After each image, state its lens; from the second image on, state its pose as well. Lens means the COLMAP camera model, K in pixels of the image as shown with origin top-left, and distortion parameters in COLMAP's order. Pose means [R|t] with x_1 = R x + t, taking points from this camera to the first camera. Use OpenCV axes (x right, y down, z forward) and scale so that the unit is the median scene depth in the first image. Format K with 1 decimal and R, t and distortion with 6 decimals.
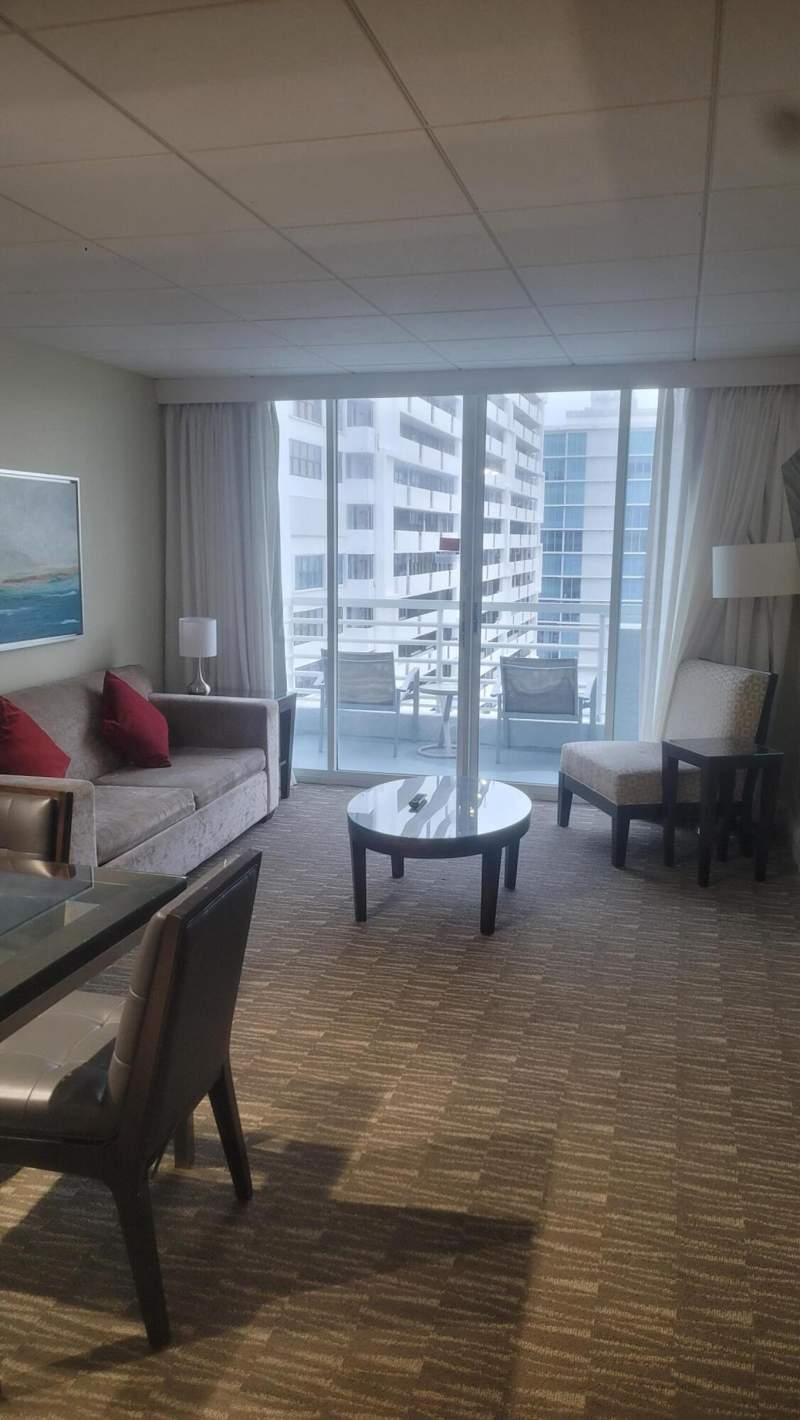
lens RADIAL K [[1039.8, 0, 404.1], [0, 1039.8, 691.7], [0, 0, 1]] dist [0.099706, -0.079264]
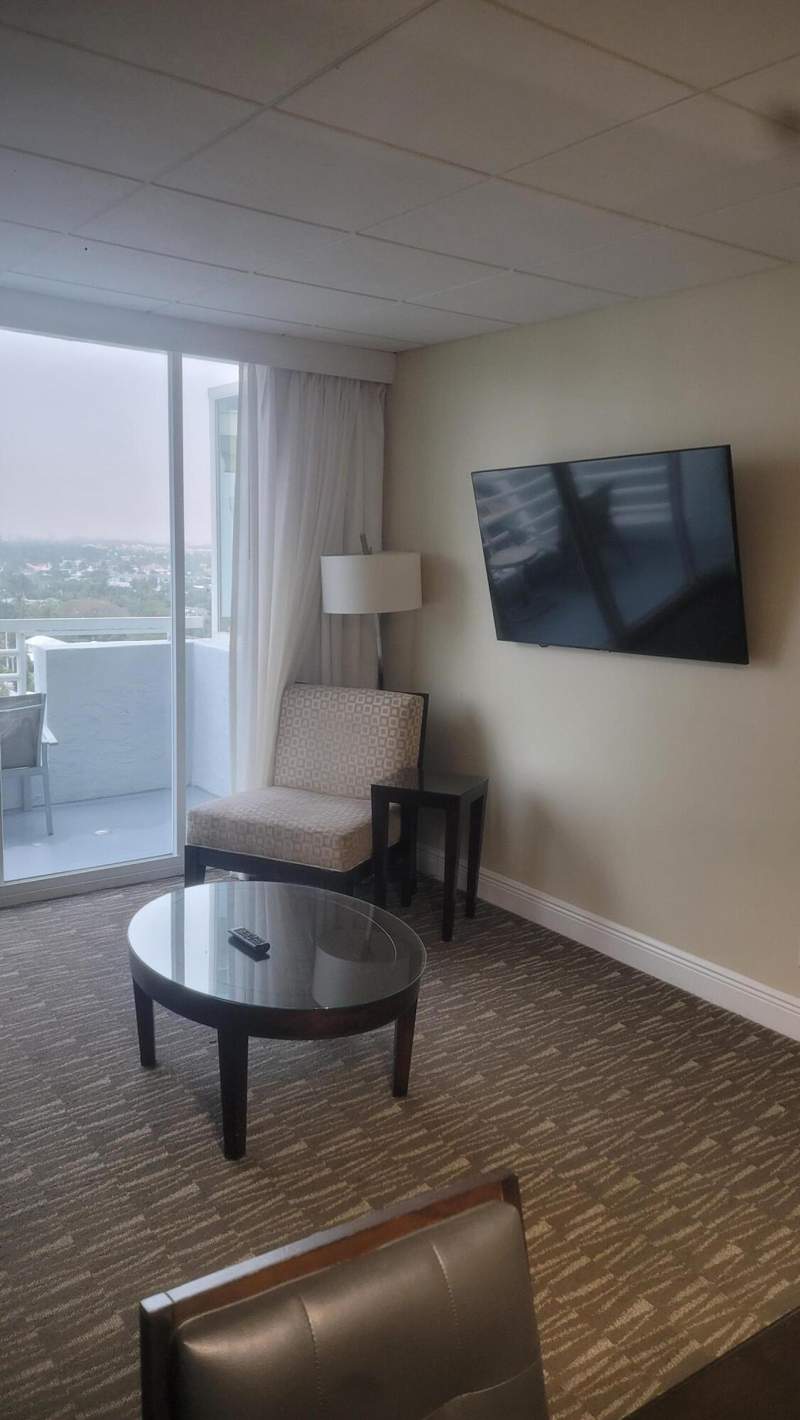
lens RADIAL K [[1039.8, 0, 404.1], [0, 1039.8, 691.7], [0, 0, 1]] dist [0.099706, -0.079264]
pose [[0.614844, -0.100042, 0.782278, -0.382755], [0.092871, 0.994205, 0.054151, -0.070484], [-0.783162, 0.039357, 0.620572, 0.444126]]
